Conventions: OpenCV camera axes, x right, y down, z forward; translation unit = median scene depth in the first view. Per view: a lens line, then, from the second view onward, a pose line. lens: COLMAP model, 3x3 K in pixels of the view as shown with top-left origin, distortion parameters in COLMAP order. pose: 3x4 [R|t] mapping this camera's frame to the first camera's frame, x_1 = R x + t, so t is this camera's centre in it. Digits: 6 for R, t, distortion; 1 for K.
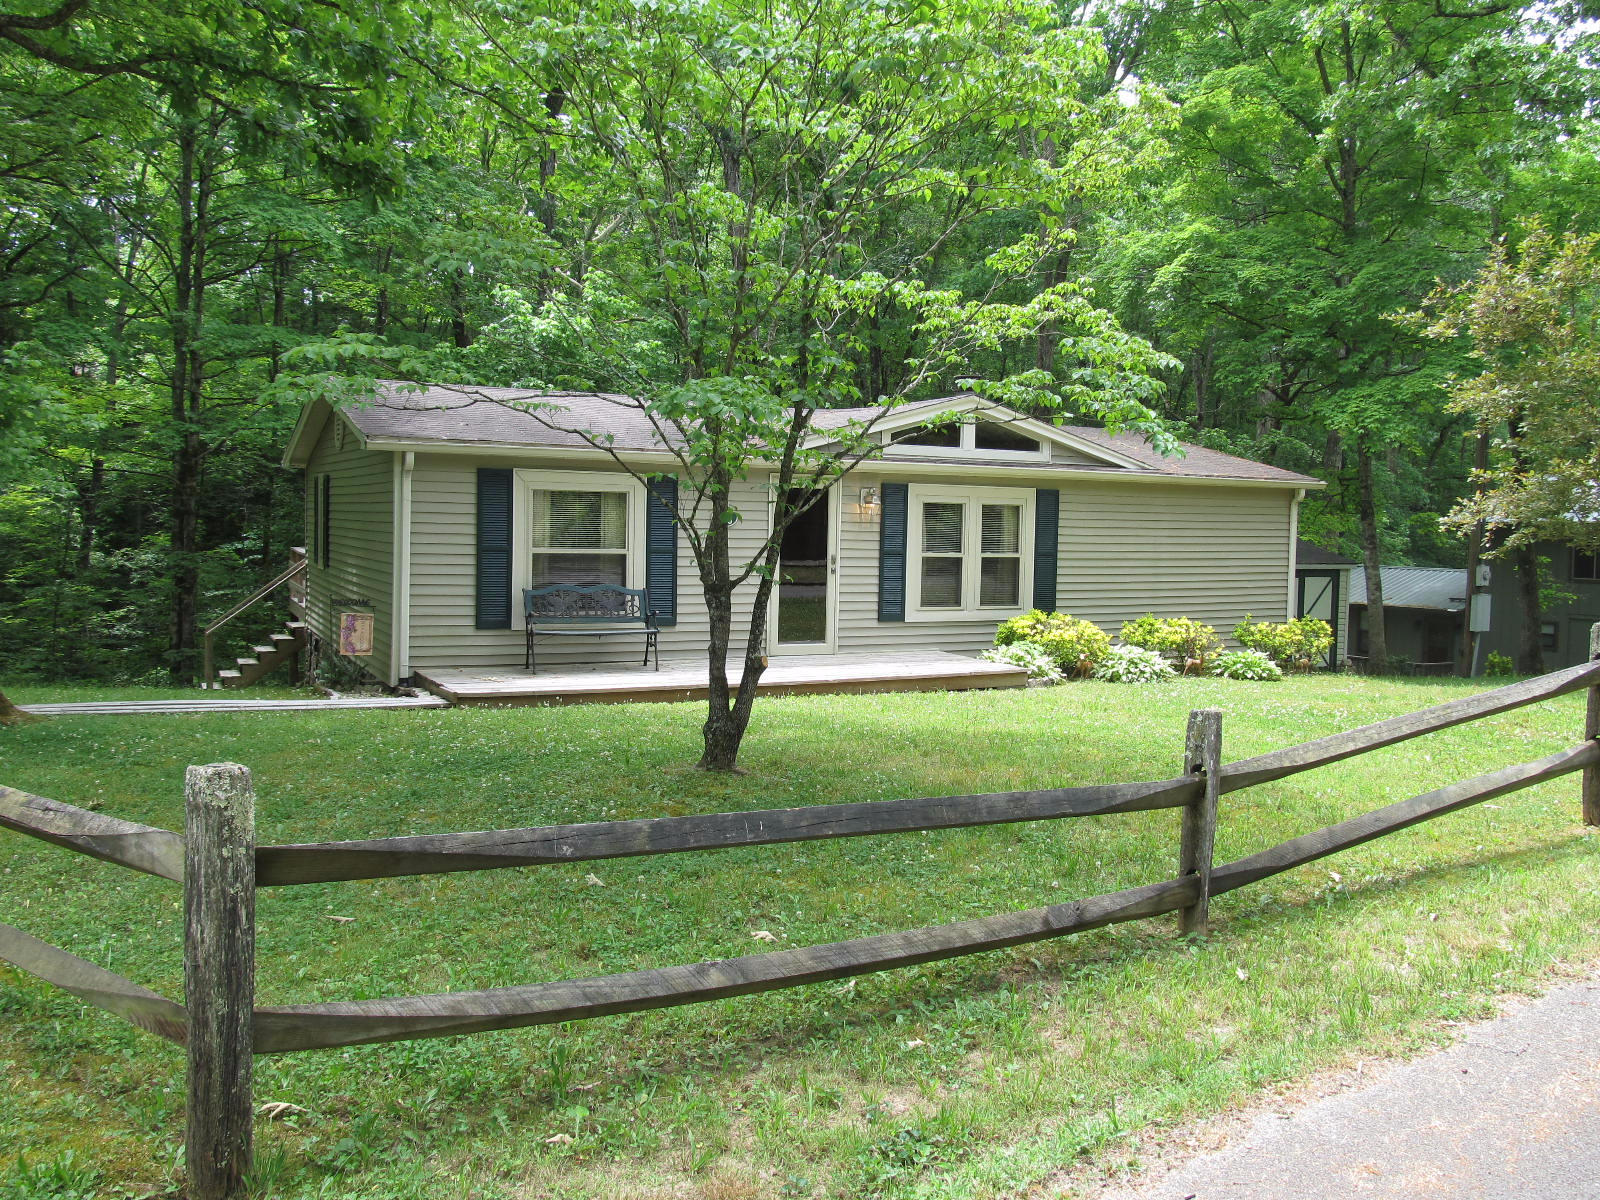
lens RADIAL K [[1289.7, 0, 800.0], [0, 1289.7, 600.0], [0, 0, 1]] dist [-0.050101, -0.009050]
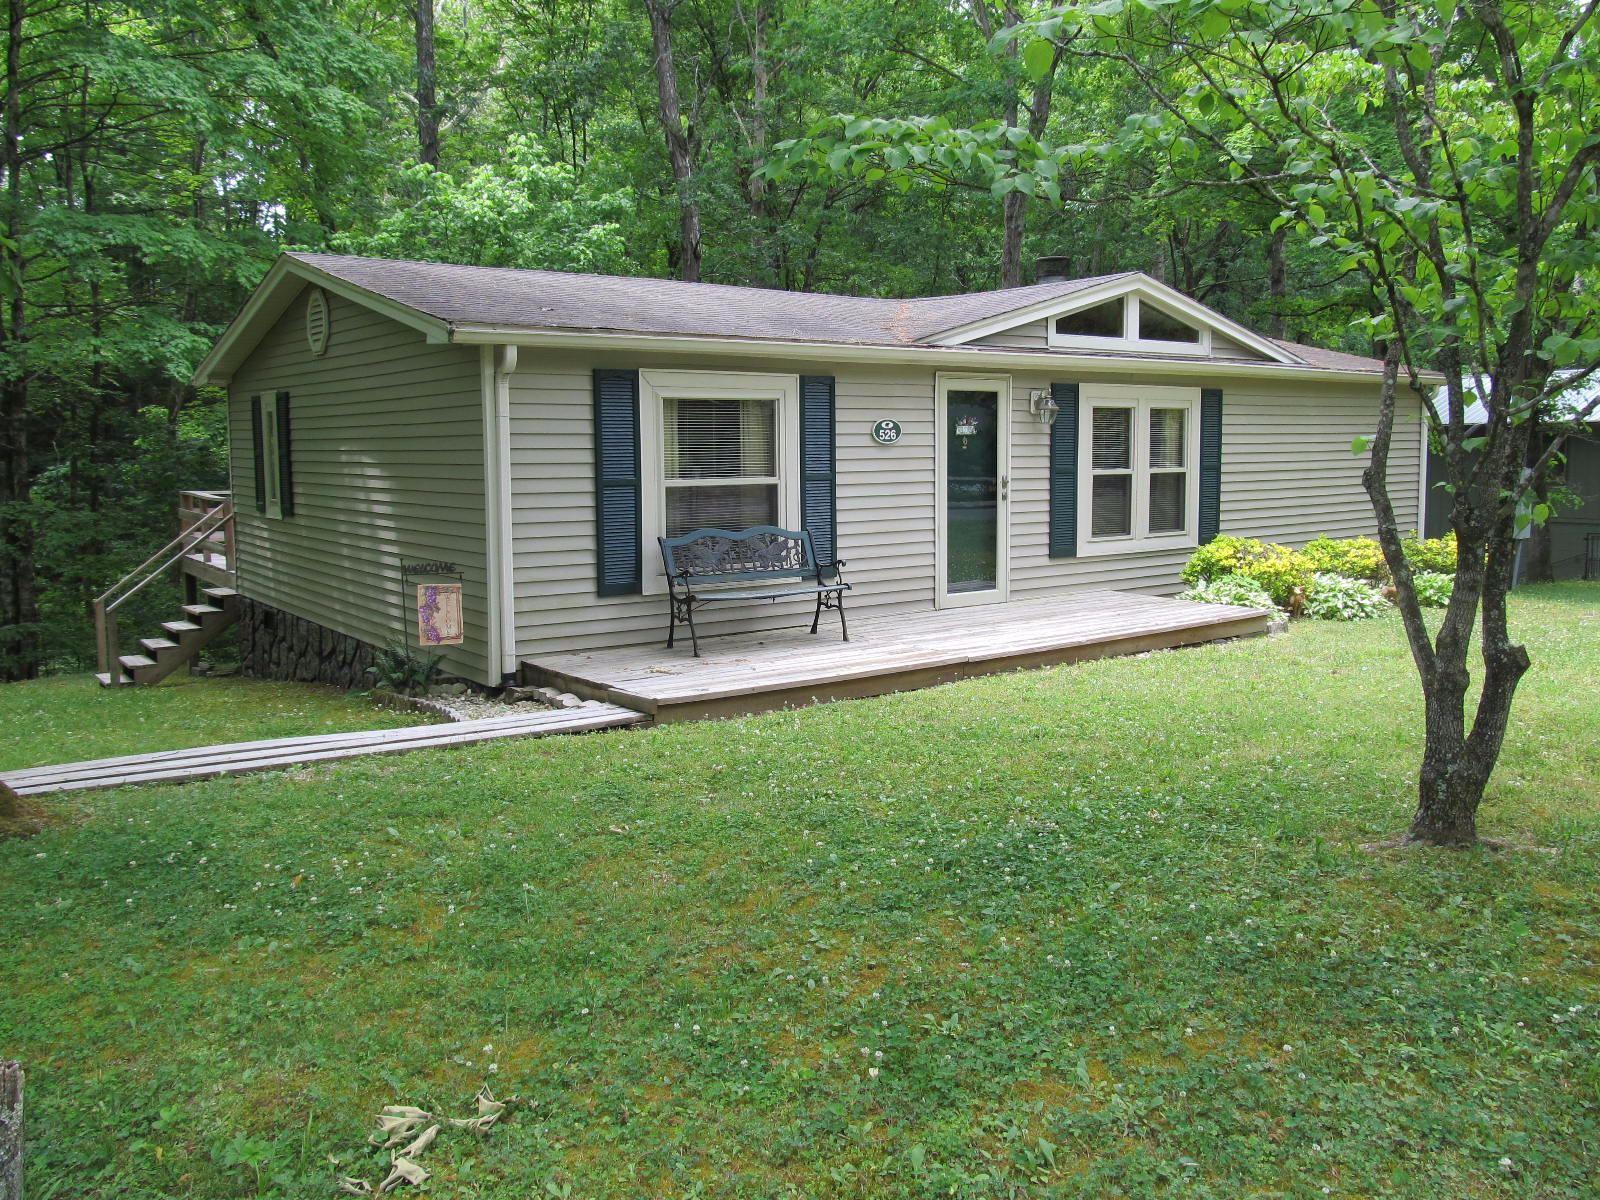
lens RADIAL K [[1289.7, 0, 800.0], [0, 1289.7, 600.0], [0, 0, 1]] dist [-0.050101, -0.009050]
pose [[0.986092, -0.048680, 0.158910, -0.220156], [0.038823, 0.997159, 0.064556, -0.014974], [-0.161601, -0.057489, 0.985180, 0.241279]]
